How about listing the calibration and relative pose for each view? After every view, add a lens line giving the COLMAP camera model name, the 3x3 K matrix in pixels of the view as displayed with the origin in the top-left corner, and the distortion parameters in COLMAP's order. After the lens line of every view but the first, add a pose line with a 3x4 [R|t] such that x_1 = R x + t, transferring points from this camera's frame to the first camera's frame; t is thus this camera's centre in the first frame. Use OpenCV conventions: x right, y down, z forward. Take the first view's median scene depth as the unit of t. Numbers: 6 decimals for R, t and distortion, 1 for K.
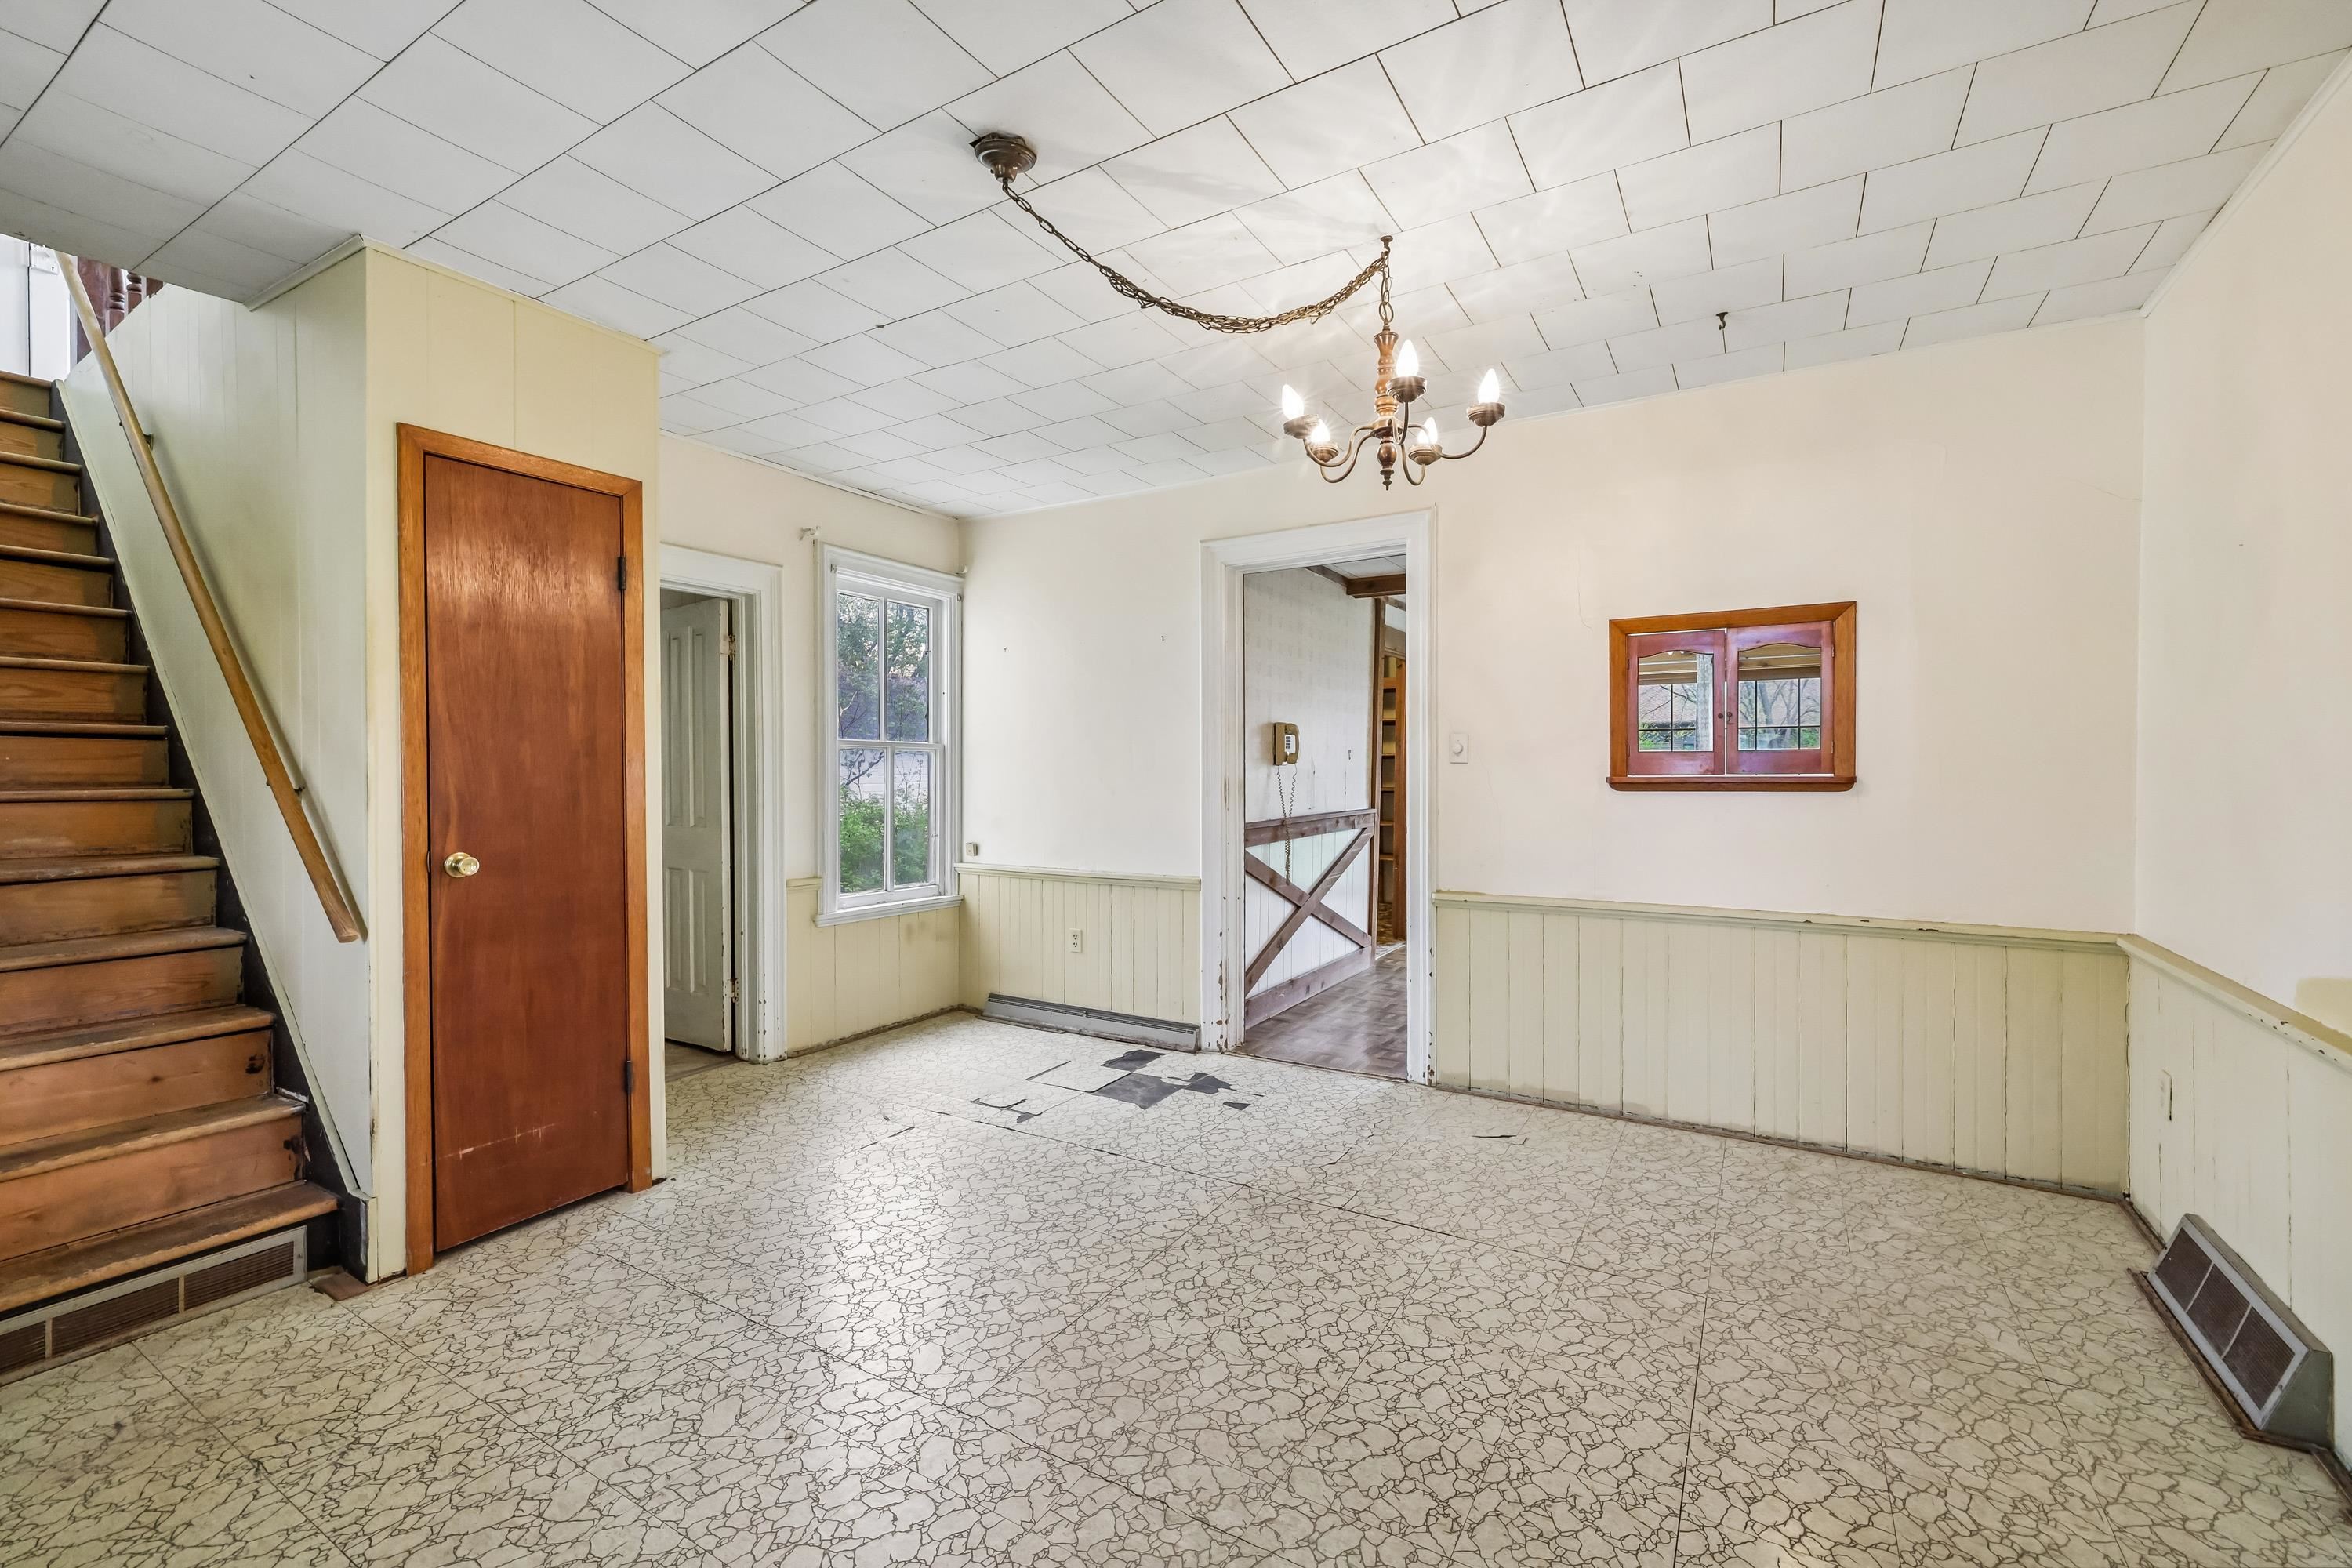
lens RADIAL K [[995.7, 0, 1164.2], [0, 995.7, 779.4], [0, 0, 1]] dist [0.003519, 0.000603]
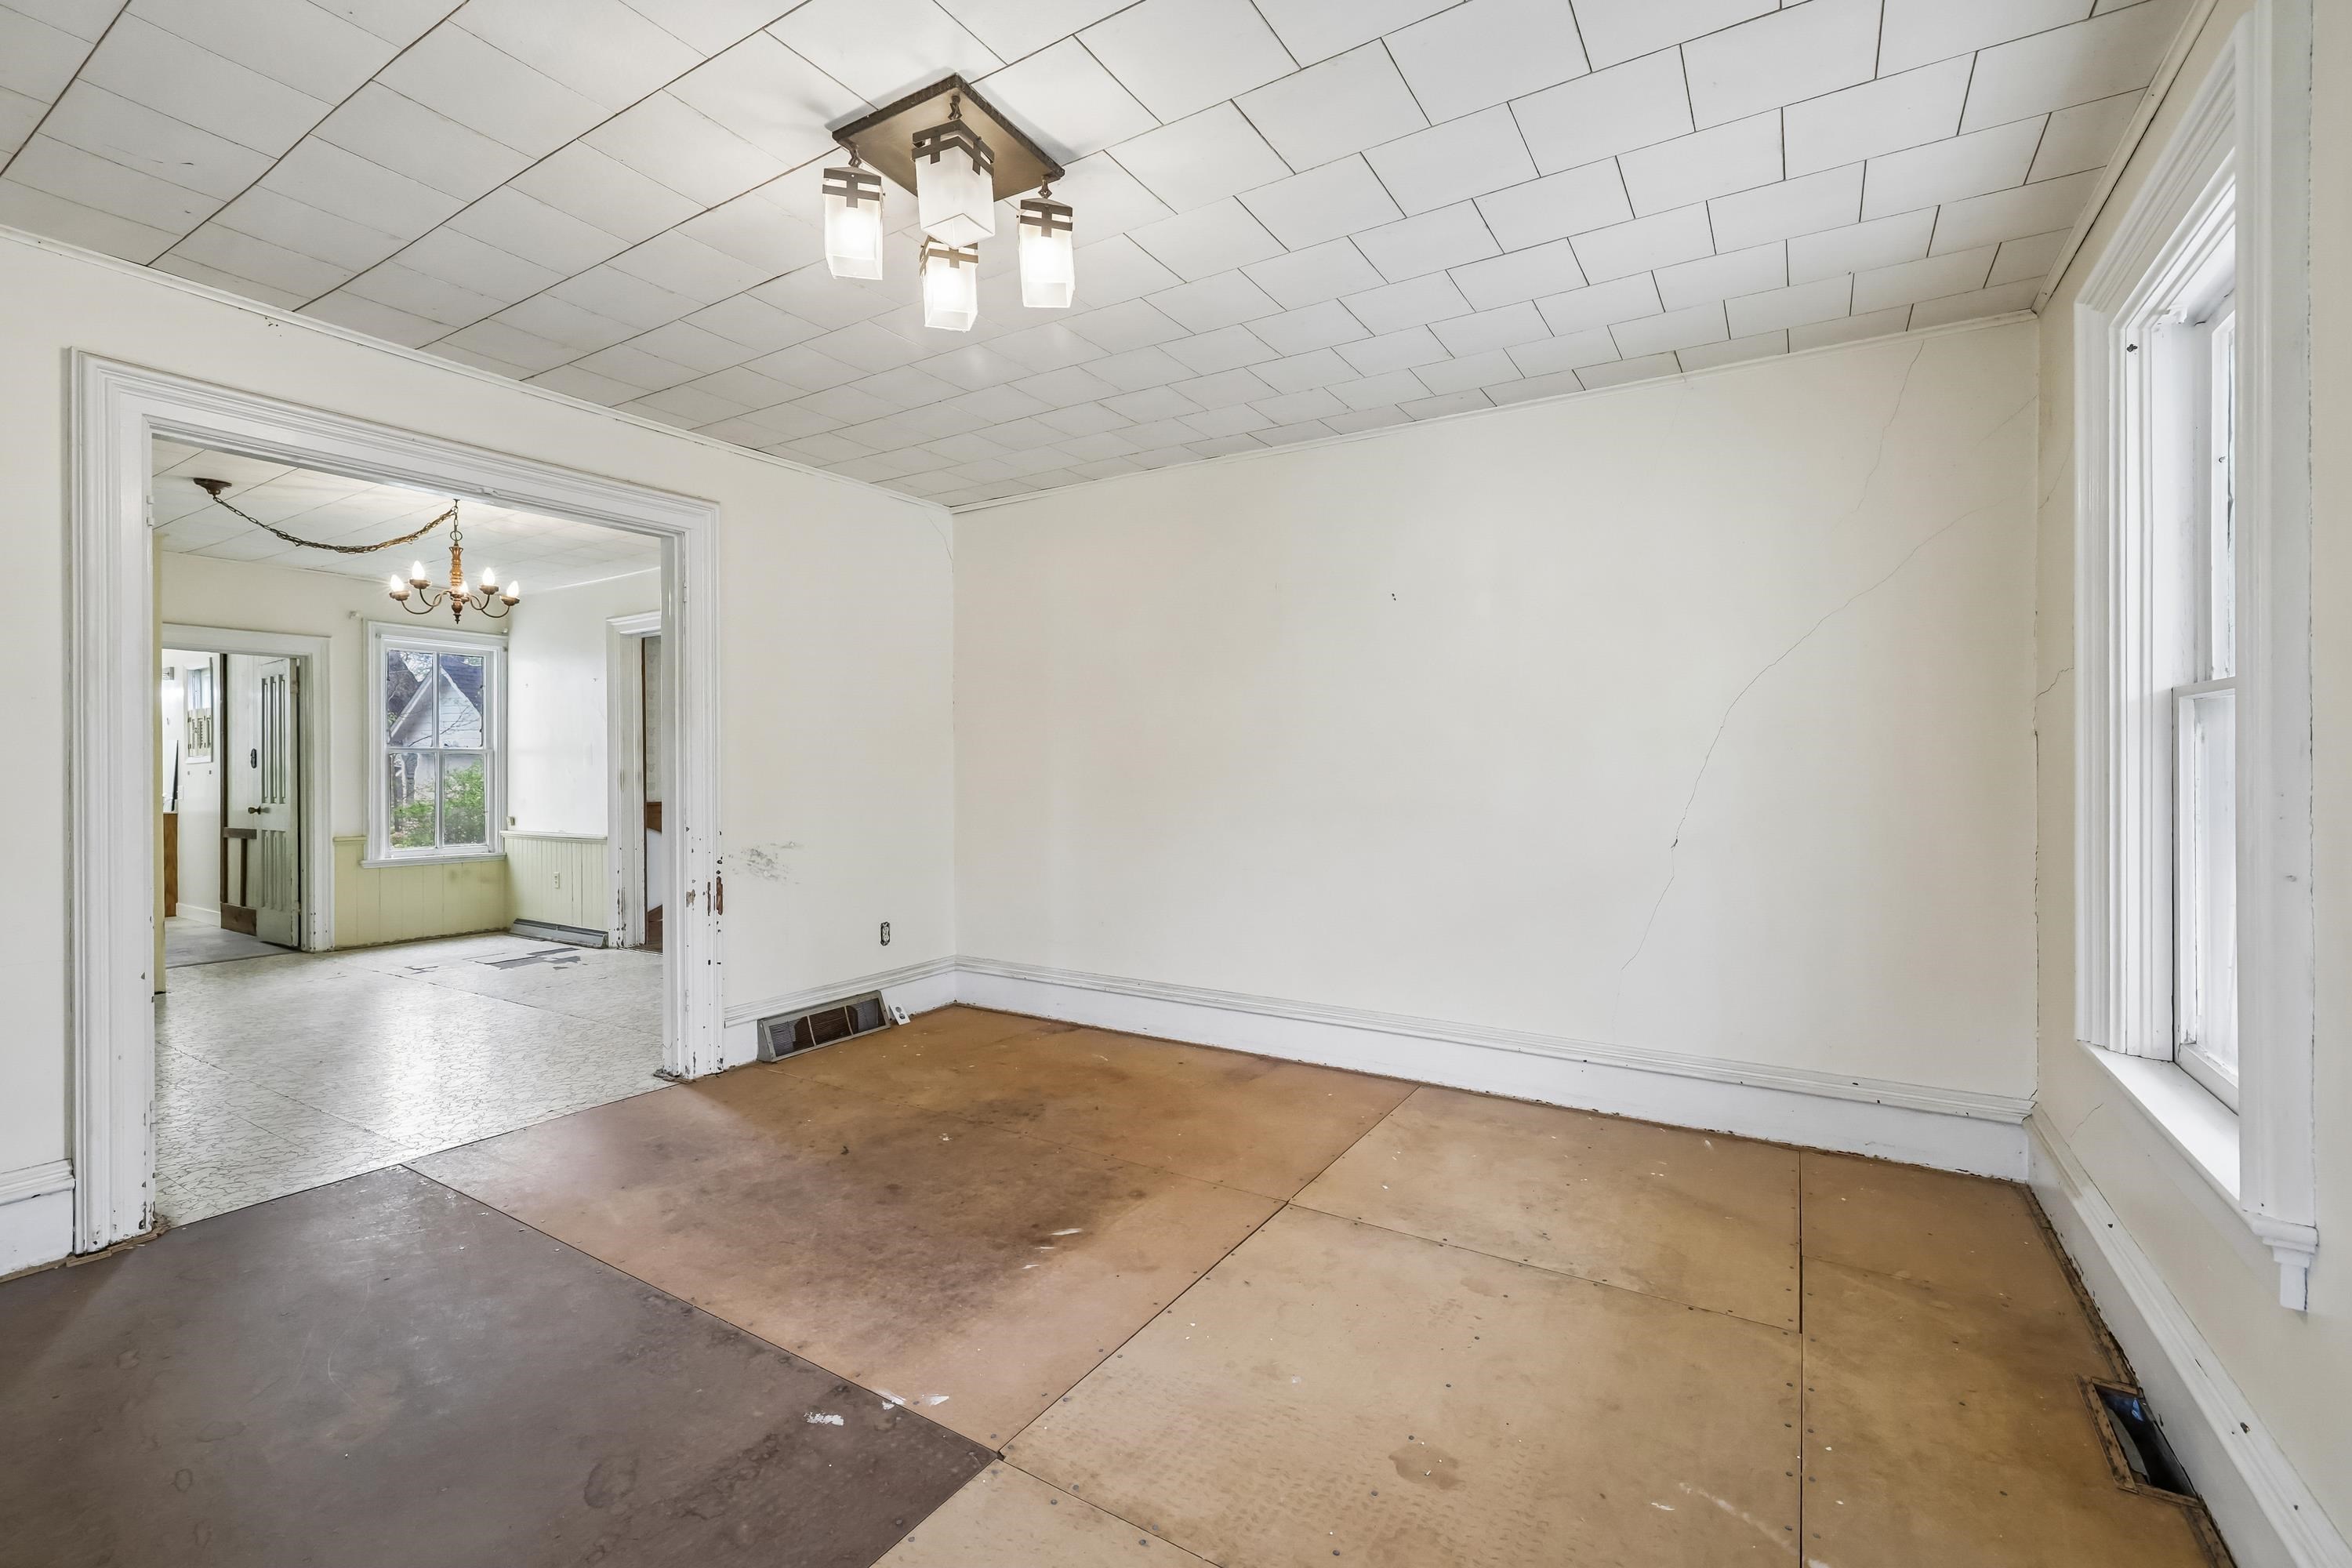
lens RADIAL K [[1018.9, 0, 1166.9], [0, 1018.9, 774.7], [0, 0, 1]] dist [0.002459, 0.000228]
pose [[0.999909, -0.004077, -0.012876, 0.826183], [0.004033, 0.999986, -0.003473, 0.011643], [0.012890, 0.003421, 0.999911, -0.510580]]
